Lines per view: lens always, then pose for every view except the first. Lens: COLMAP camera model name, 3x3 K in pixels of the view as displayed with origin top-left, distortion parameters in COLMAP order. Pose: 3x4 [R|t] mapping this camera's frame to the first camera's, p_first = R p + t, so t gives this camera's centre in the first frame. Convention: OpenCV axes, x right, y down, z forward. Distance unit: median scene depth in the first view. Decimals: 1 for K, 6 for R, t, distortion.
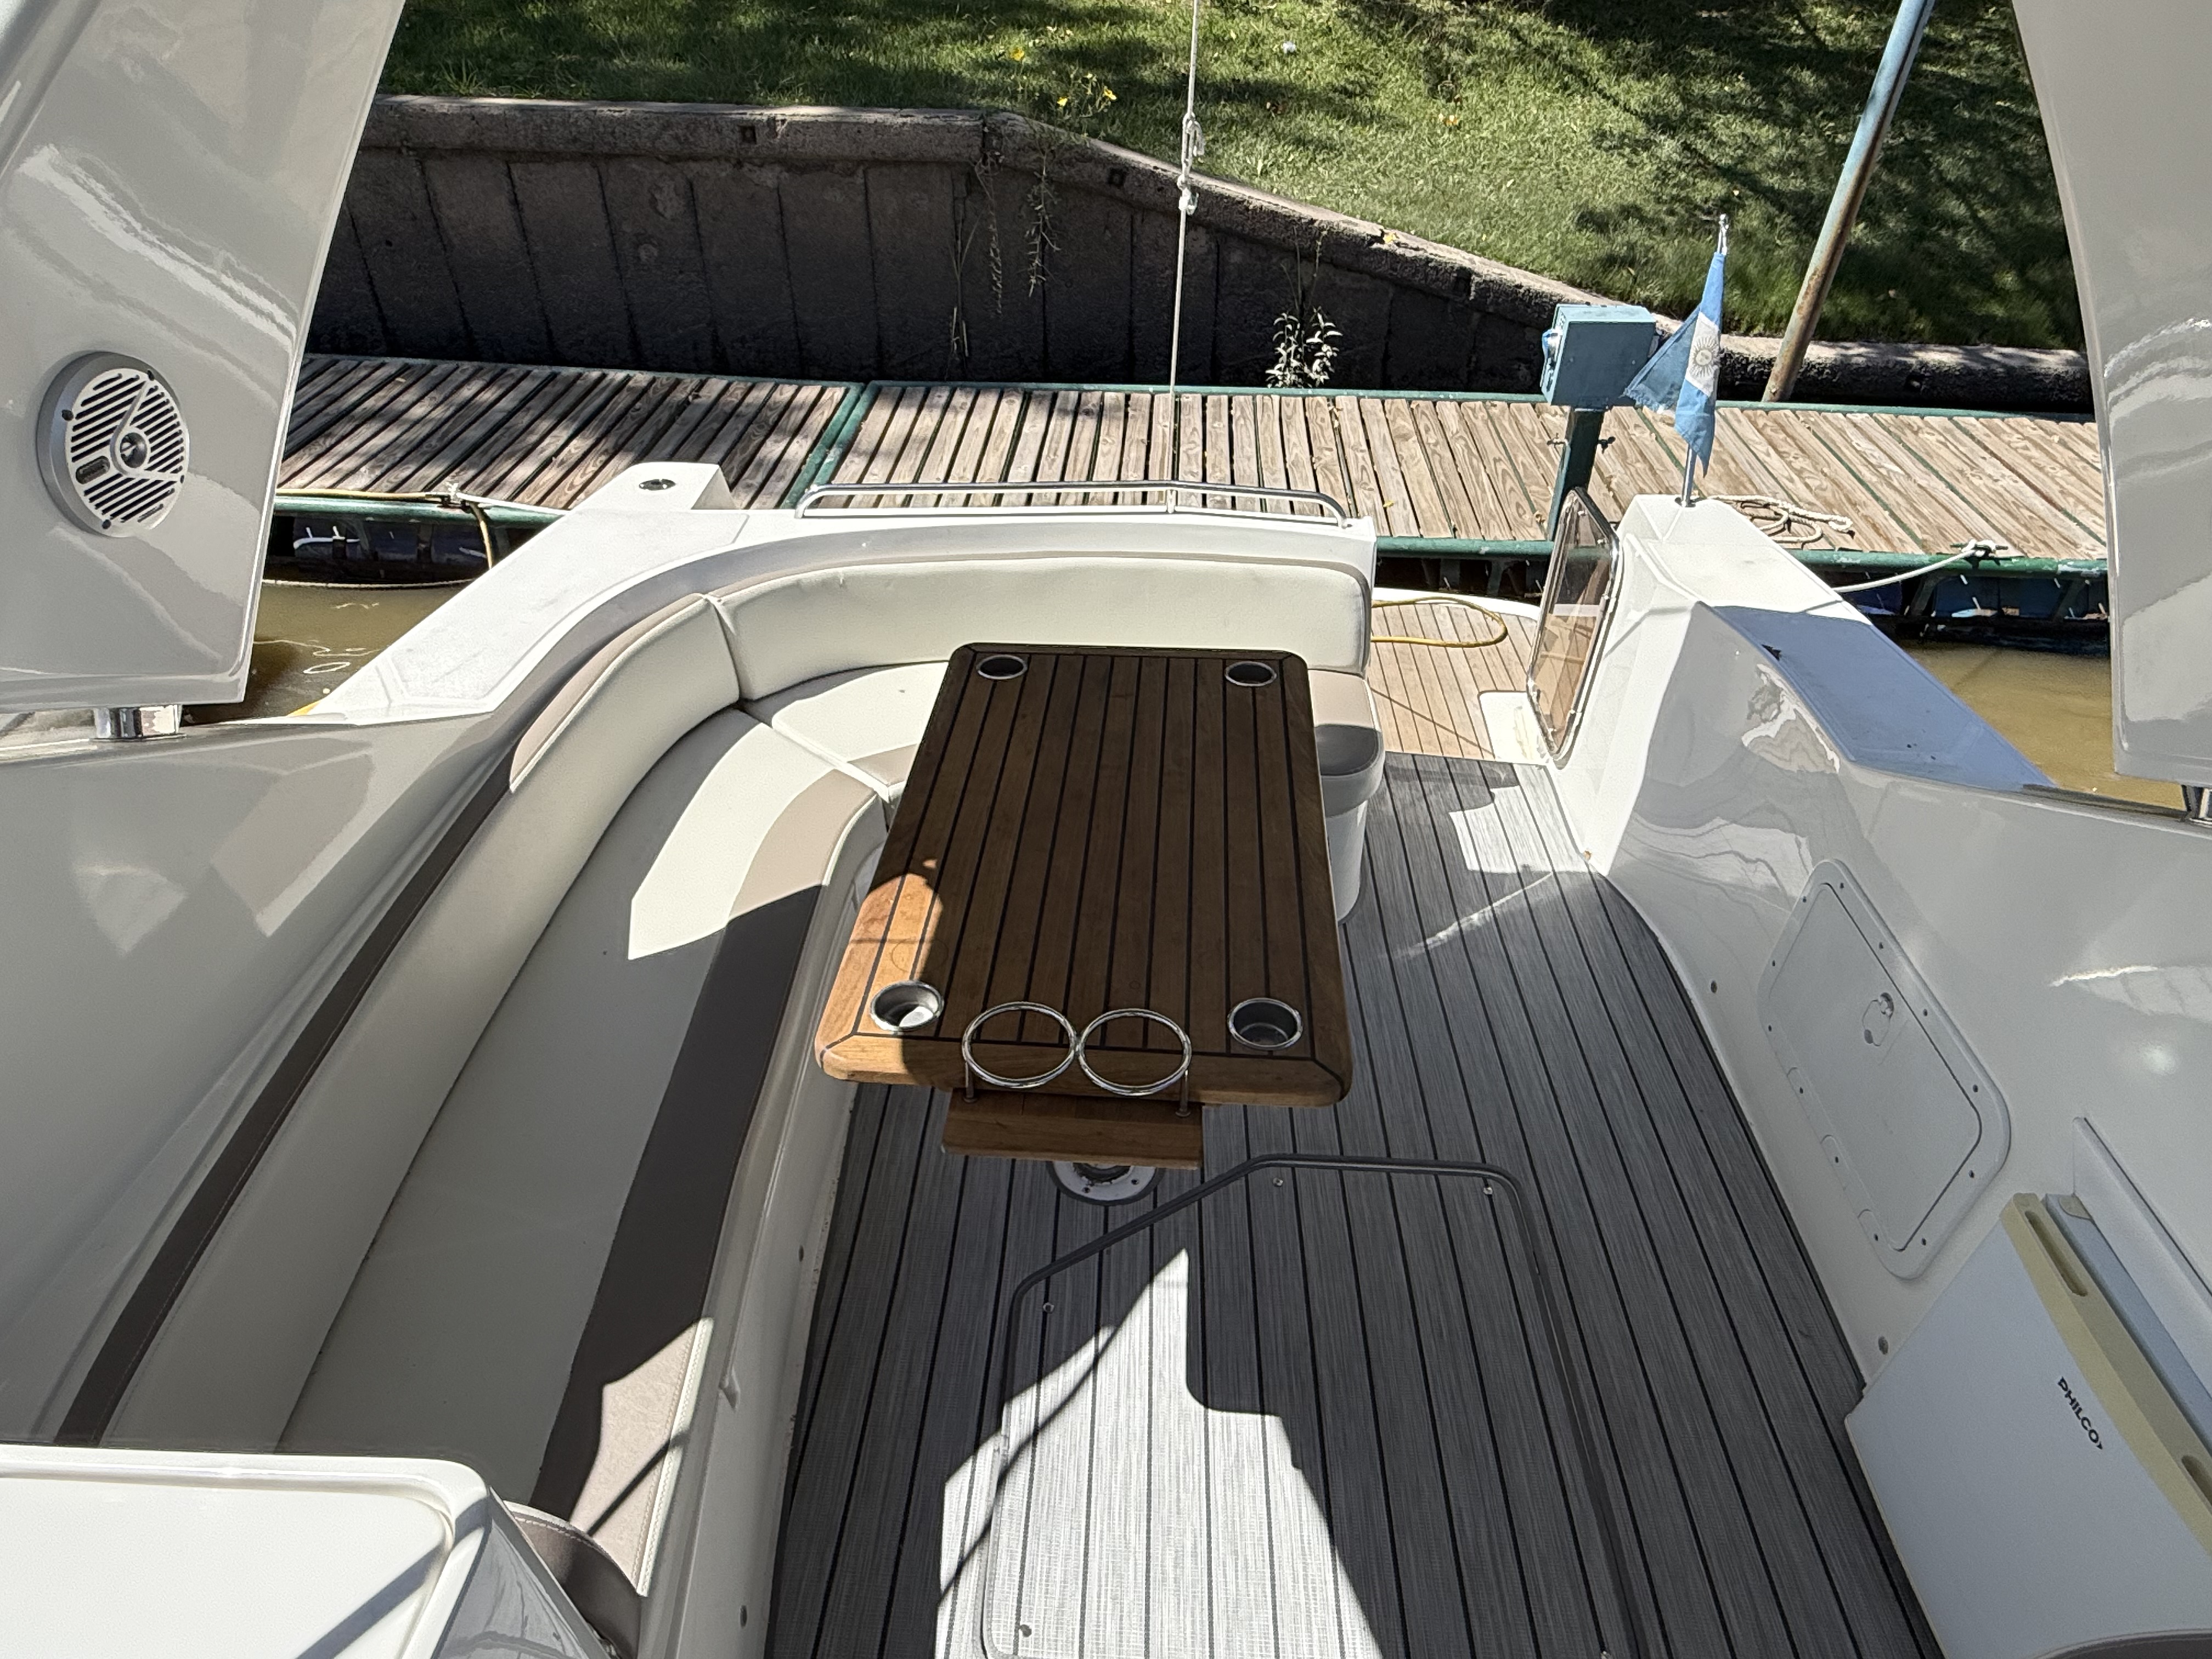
lens RADIAL K [[1269.5, 0, 1082.3], [0, 1269.5, 859.6], [0, 0, 1]] dist [0.007980, -0.020429]
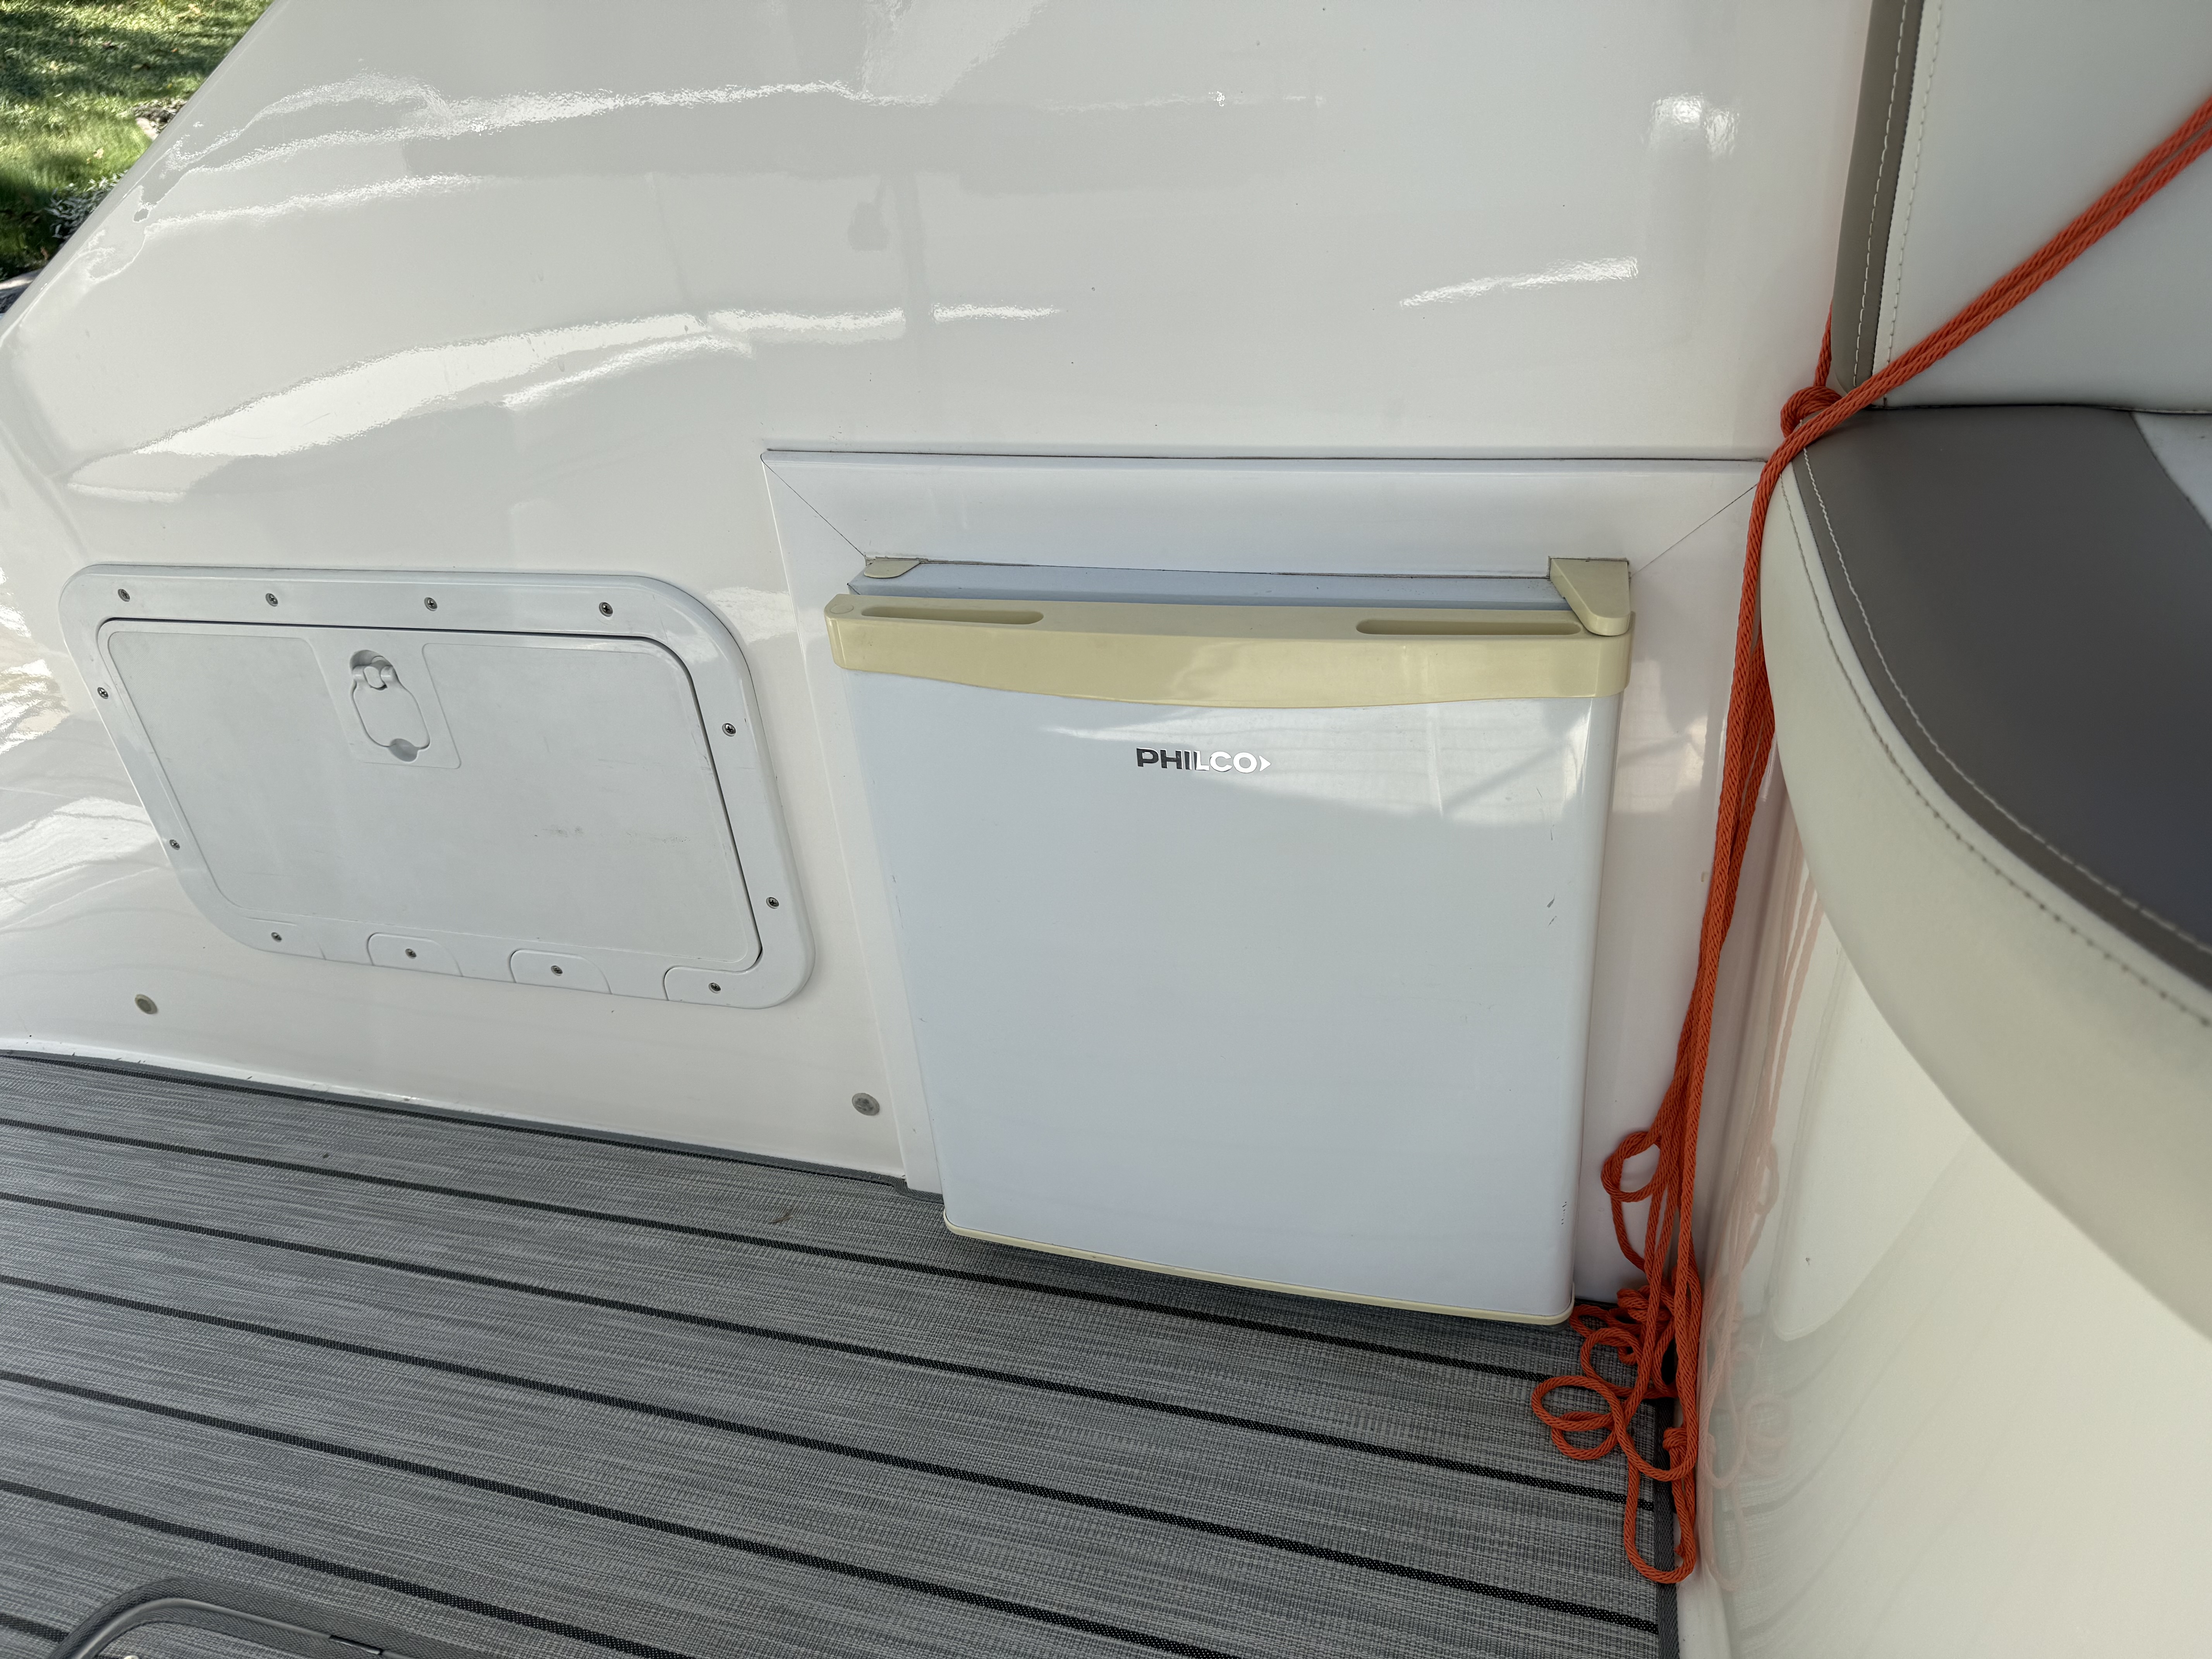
lens RADIAL K [[1536.3, 0, 1106.0], [0, 1536.3, 829.5], [0, 0, 1]] dist [-0.009198, -0.004434]
pose [[0.229003, -0.540320, 0.809698, 0.159621], [0.670226, 0.690755, 0.271392, 0.165834], [-0.705942, 0.480532, 0.520322, 0.456676]]
